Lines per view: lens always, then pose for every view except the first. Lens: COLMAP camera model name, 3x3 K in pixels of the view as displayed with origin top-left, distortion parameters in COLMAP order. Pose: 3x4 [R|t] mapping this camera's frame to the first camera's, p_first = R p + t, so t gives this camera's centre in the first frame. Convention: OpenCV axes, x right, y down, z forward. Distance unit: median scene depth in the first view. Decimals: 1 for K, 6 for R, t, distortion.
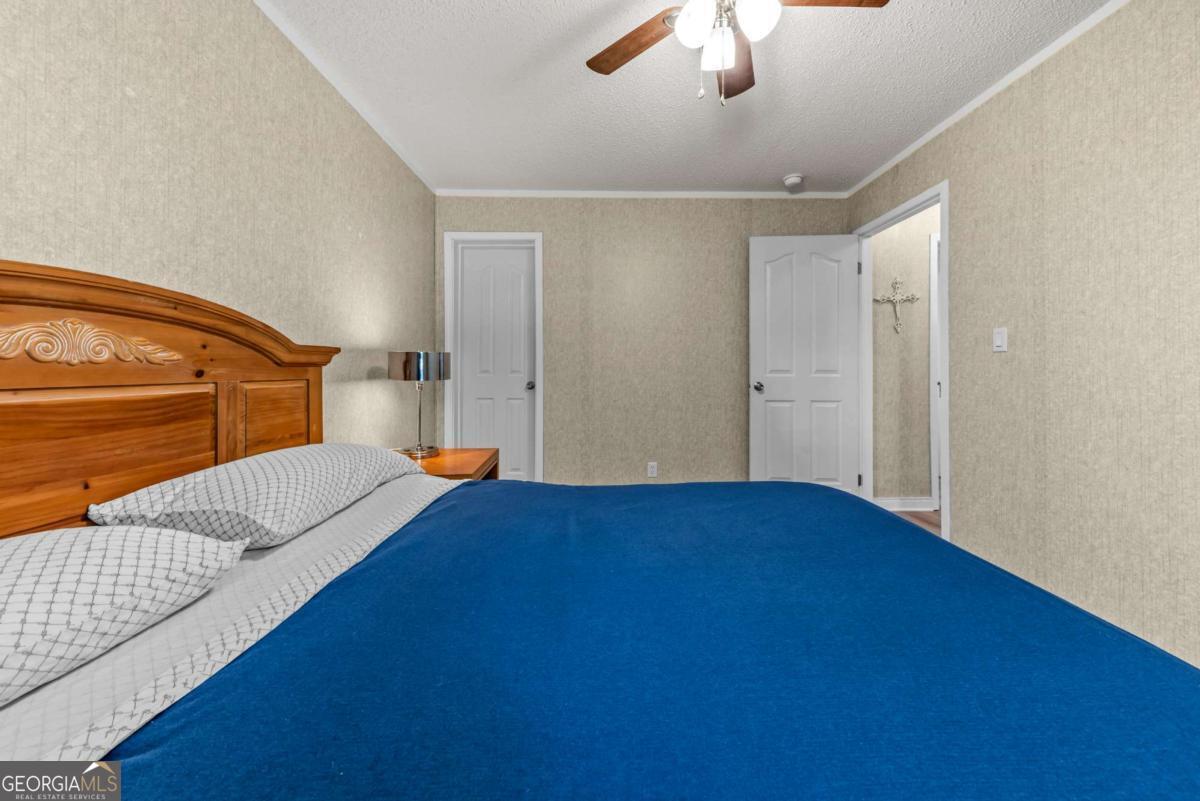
lens RADIAL K [[417.7, 0, 601.9], [0, 417.7, 368.6], [0, 0, 1]] dist [0.013377, -0.004532]
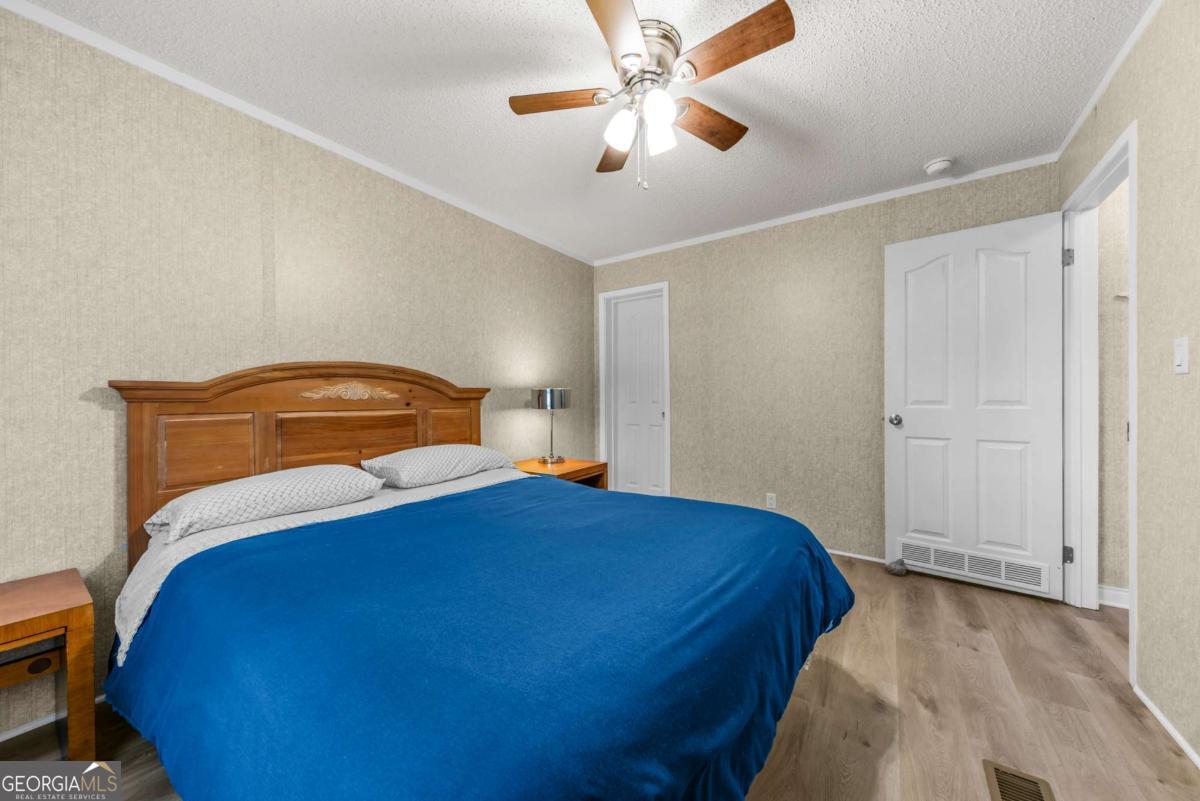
lens RADIAL K [[407.7, 0, 599.4], [0, 407.7, 403.5], [0, 0, 1]] dist [-0.000090, -0.000136]
pose [[0.815771, 0.001558, -0.578373, 0.509495], [0.006006, 0.999920, 0.011165, -0.004799], [0.578344, -0.012582, 0.815696, -0.036391]]
